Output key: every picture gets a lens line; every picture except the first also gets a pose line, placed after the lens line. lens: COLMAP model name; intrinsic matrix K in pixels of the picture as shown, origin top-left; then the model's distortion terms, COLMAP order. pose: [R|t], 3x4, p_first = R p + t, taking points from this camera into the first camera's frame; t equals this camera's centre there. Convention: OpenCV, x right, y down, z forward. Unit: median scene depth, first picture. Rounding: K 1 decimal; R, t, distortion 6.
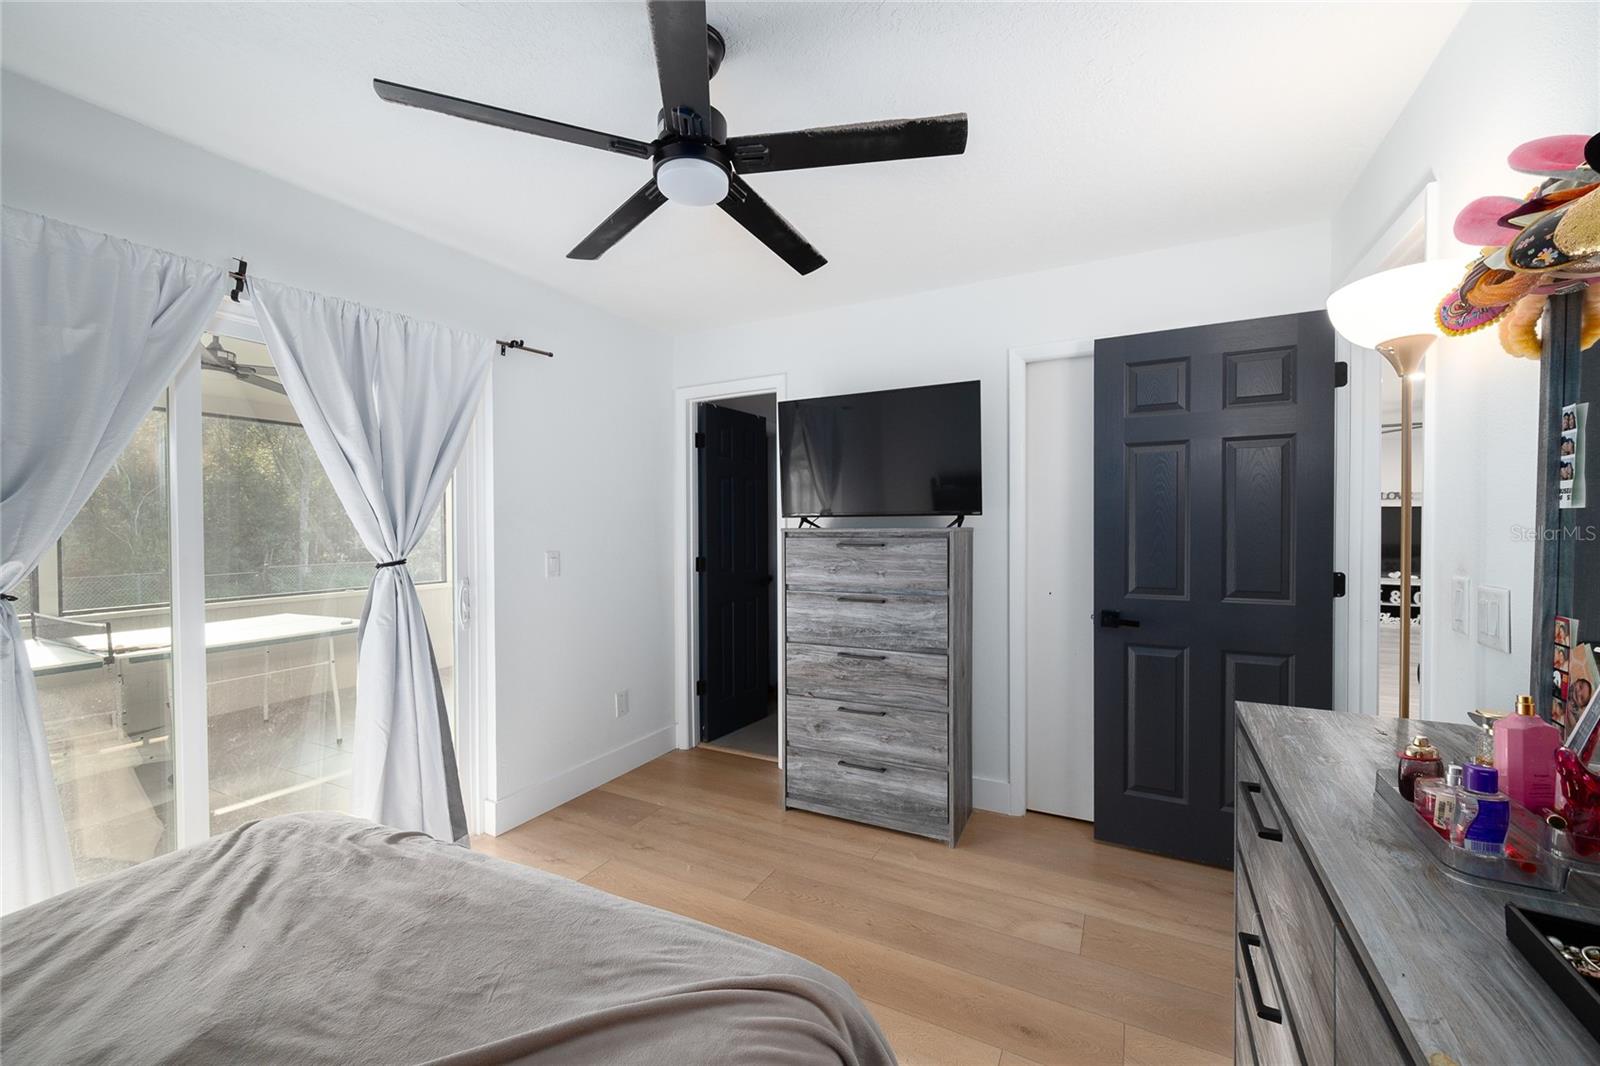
lens RADIAL K [[636.5, 0, 801.9], [0, 636.5, 538.1], [0, 0, 1]] dist [0.000808, 0.000577]
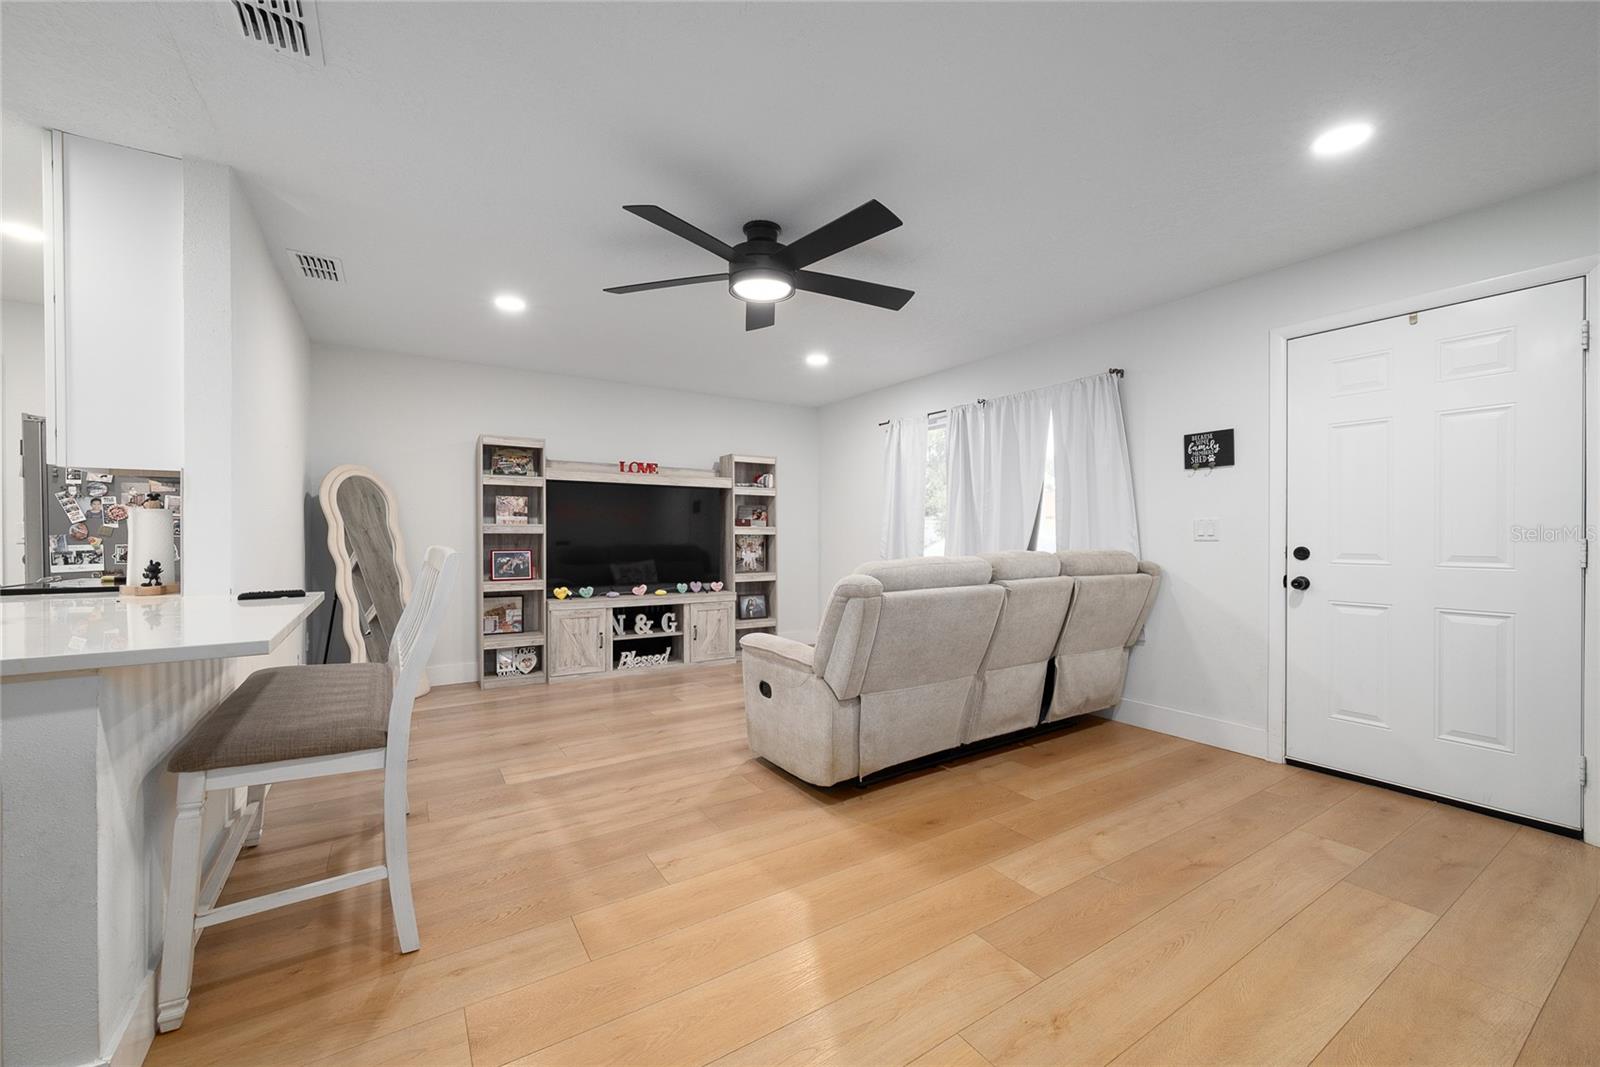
lens RADIAL K [[636.5, 0, 801.0], [0, 636.5, 535.1], [0, 0, 1]] dist [0.000808, 0.000577]
pose [[0.488979, -0.005160, 0.872280, 0.447163], [0.013452, 0.999908, -0.001625, 0.005531], [-0.872192, 0.012528, 0.489003, 0.540407]]
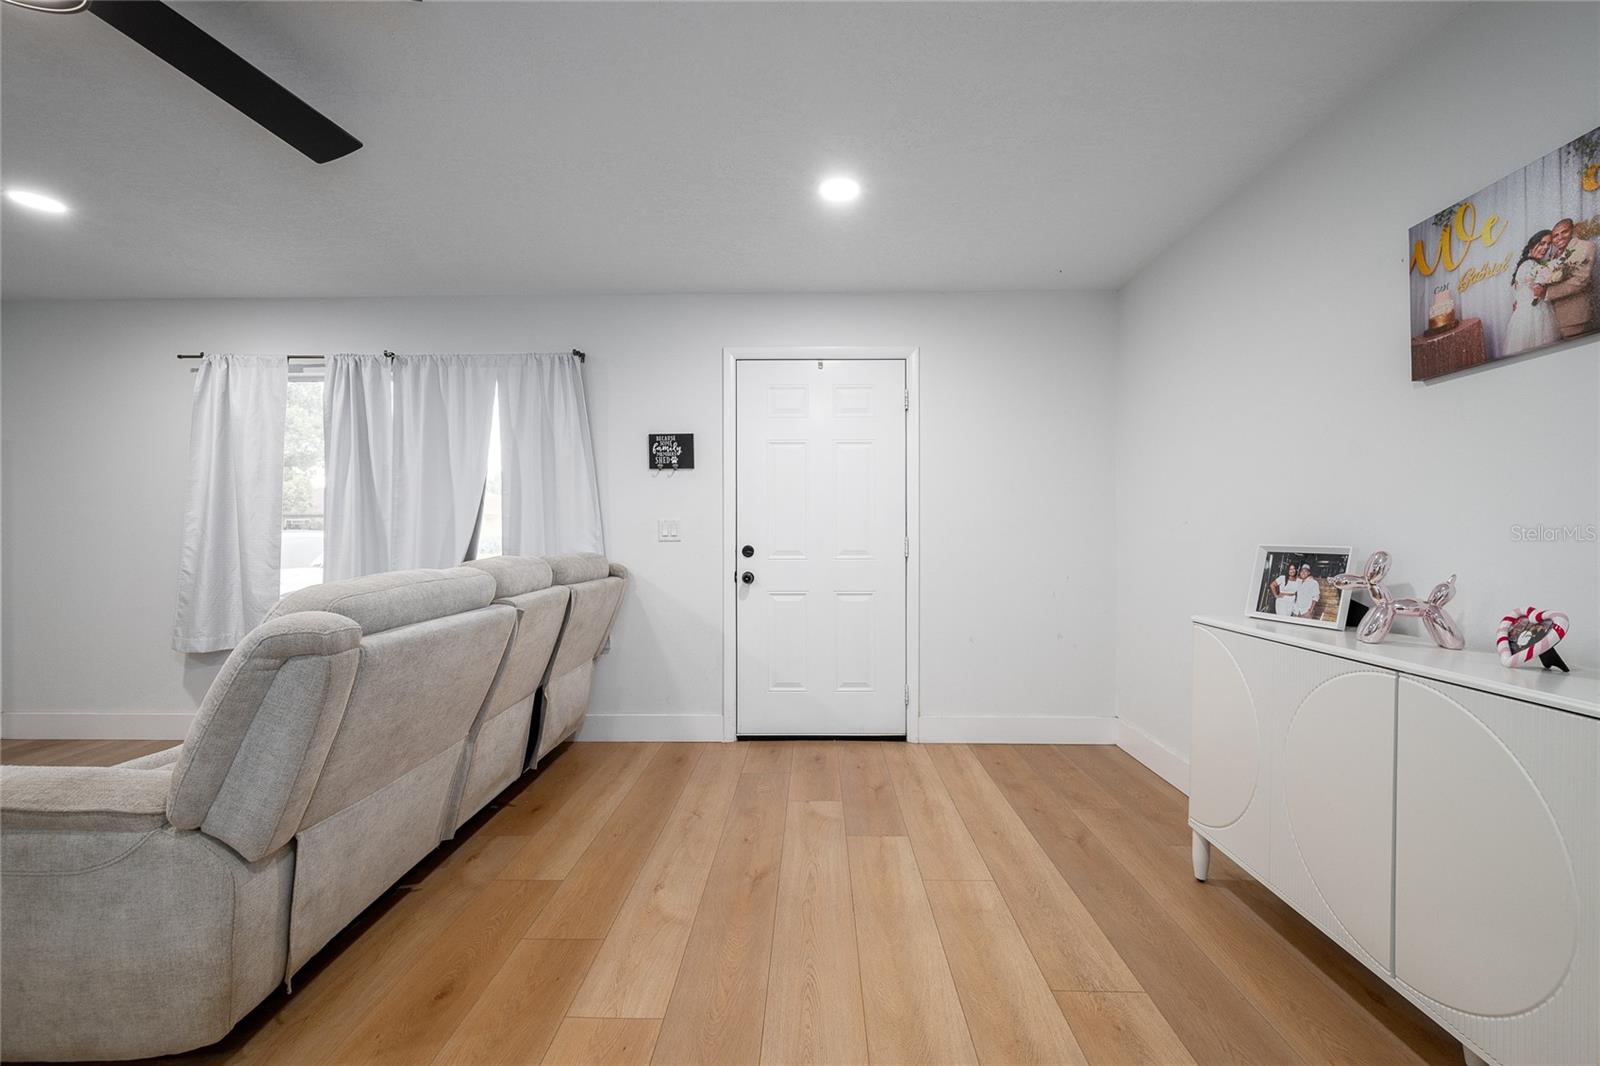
lens RADIAL K [[636.5, 0, 805.0], [0, 636.5, 536.0], [0, 0, 1]] dist [0.000808, 0.000577]
pose [[-0.457887, -0.005563, 0.888993, 0.687390], [0.012469, 0.999842, 0.012679, 0.002302], [-0.888923, 0.016891, -0.457745, 0.809178]]
